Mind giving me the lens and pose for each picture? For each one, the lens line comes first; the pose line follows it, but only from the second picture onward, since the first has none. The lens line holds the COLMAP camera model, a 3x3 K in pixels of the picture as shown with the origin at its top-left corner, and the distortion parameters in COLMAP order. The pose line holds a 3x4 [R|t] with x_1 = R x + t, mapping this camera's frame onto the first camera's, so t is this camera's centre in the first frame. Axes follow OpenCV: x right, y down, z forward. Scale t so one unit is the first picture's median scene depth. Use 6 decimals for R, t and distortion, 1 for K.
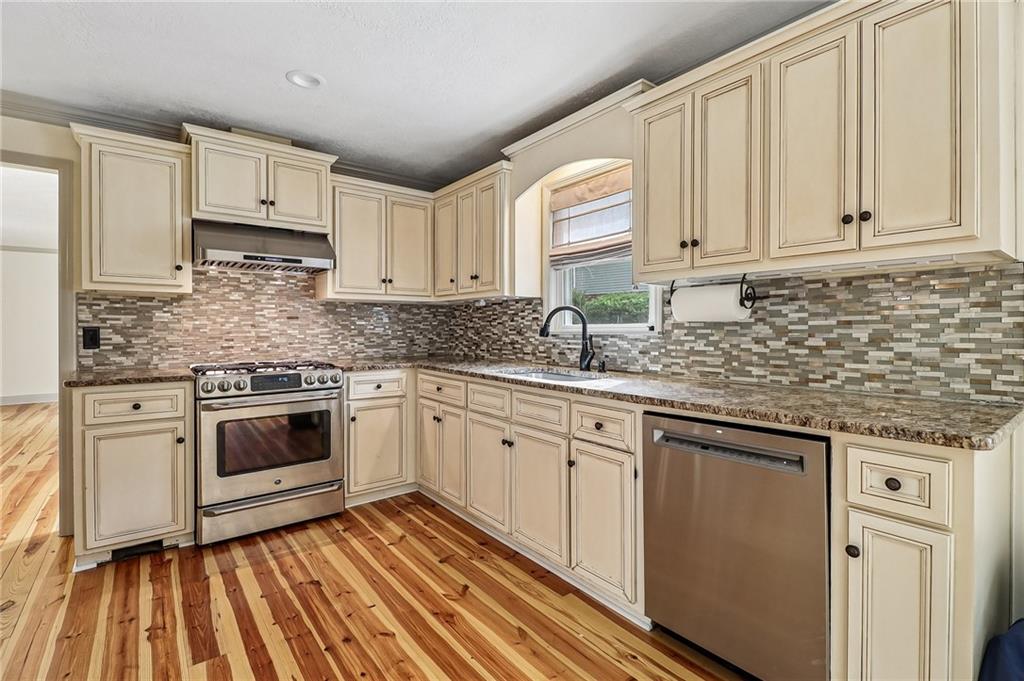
lens RADIAL K [[498.5, 0, 471.0], [0, 498.5, 328.2], [0, 0, 1]] dist [0.001544, -0.000938]
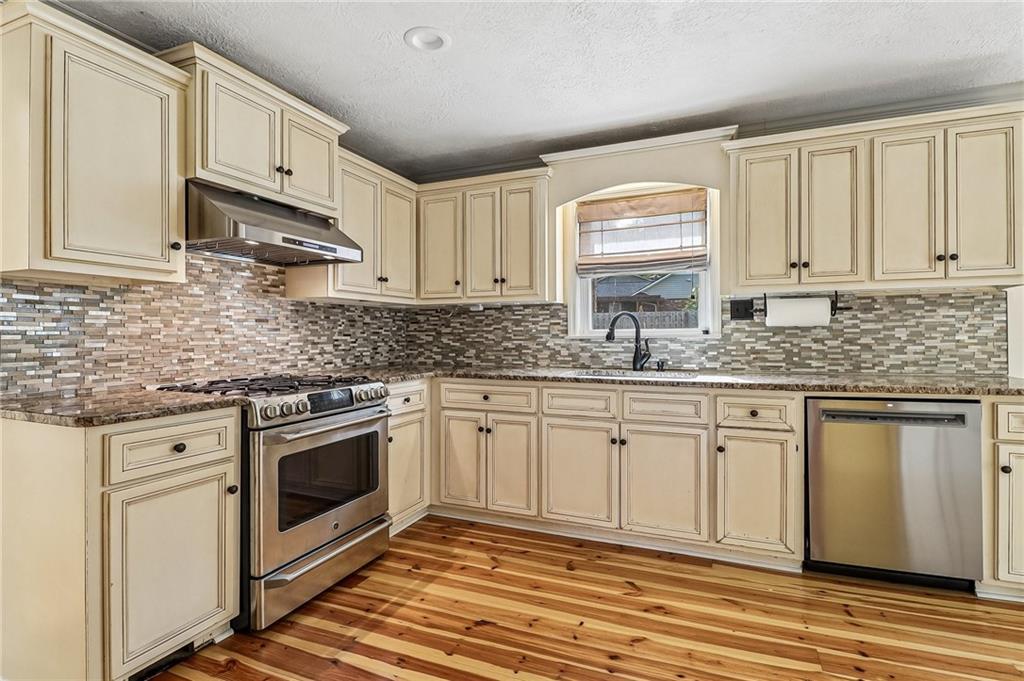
lens RADIAL K [[543.8, 0, 403.5], [0, 543.8, 336.3], [0, 0, 1]] dist [-0.001753, -0.001152]
pose [[0.865370, -0.002145, 0.501129, -0.821690], [0.004191, 0.999987, -0.002957, 0.009640], [-0.501117, 0.004659, 0.865367, 0.220673]]
